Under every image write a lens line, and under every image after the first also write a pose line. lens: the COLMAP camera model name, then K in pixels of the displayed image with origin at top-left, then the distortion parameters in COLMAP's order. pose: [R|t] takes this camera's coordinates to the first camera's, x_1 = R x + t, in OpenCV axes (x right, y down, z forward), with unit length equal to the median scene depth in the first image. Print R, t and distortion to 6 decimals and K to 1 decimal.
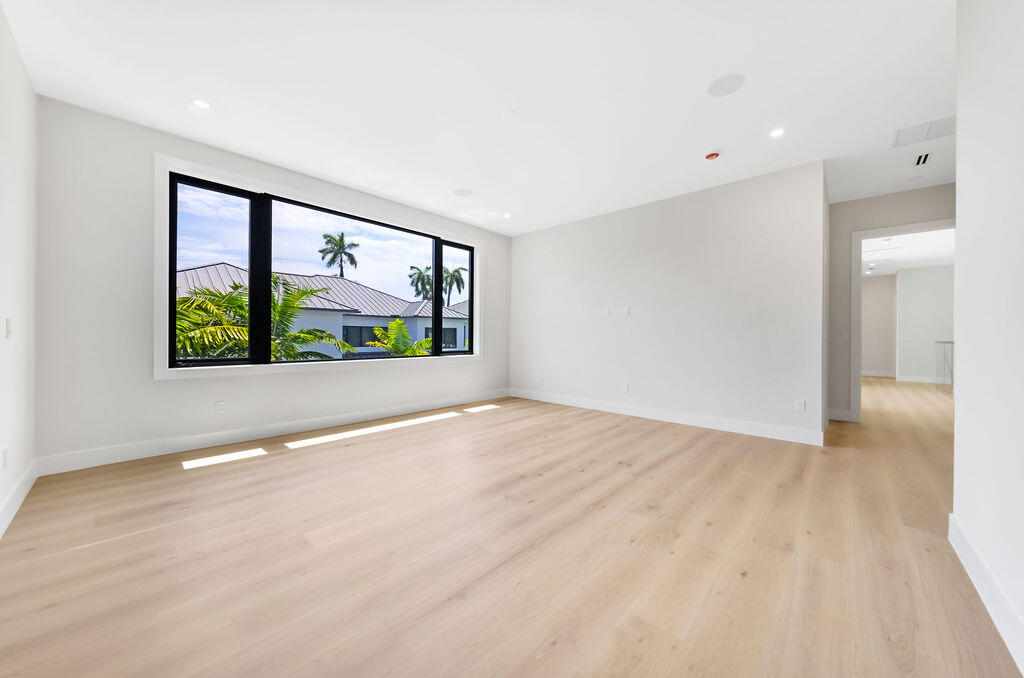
lens RADIAL K [[350.9, 0, 521.4], [0, 350.9, 338.2], [0, 0, 1]] dist [0.000456, -0.000051]
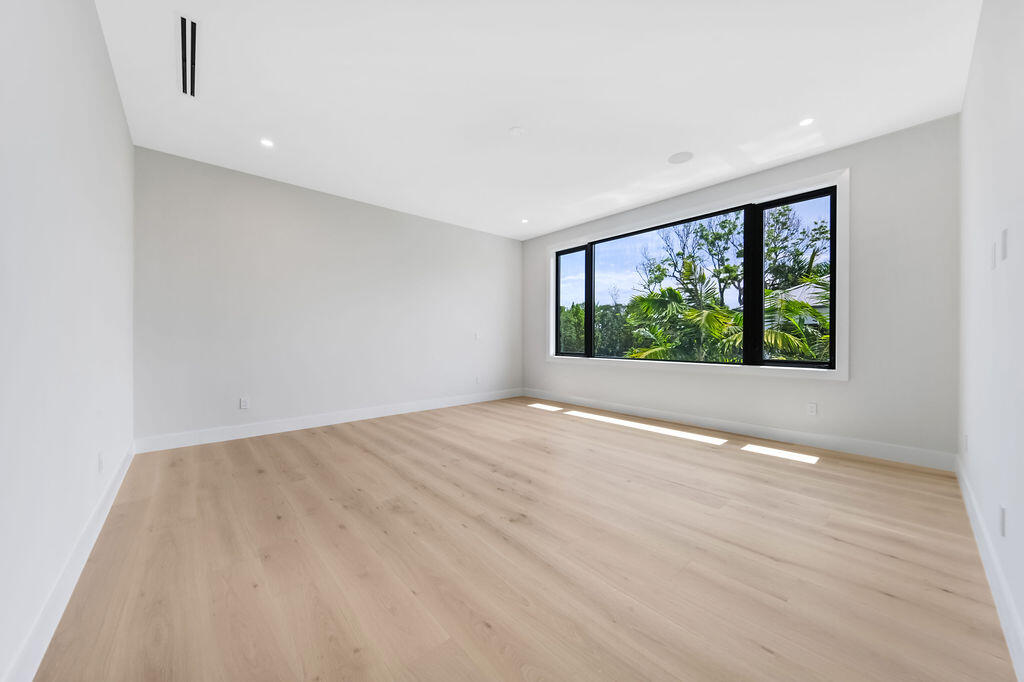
lens RADIAL K [[350.9, 0, 521.4], [0, 350.9, 340.2], [0, 0, 1]] dist [0.000456, -0.000051]
pose [[-0.059335, 0.001664, -0.998237, 0.902442], [-0.006089, 0.999979, 0.002029, -0.000992], [0.998220, 0.006199, -0.059324, 0.943723]]
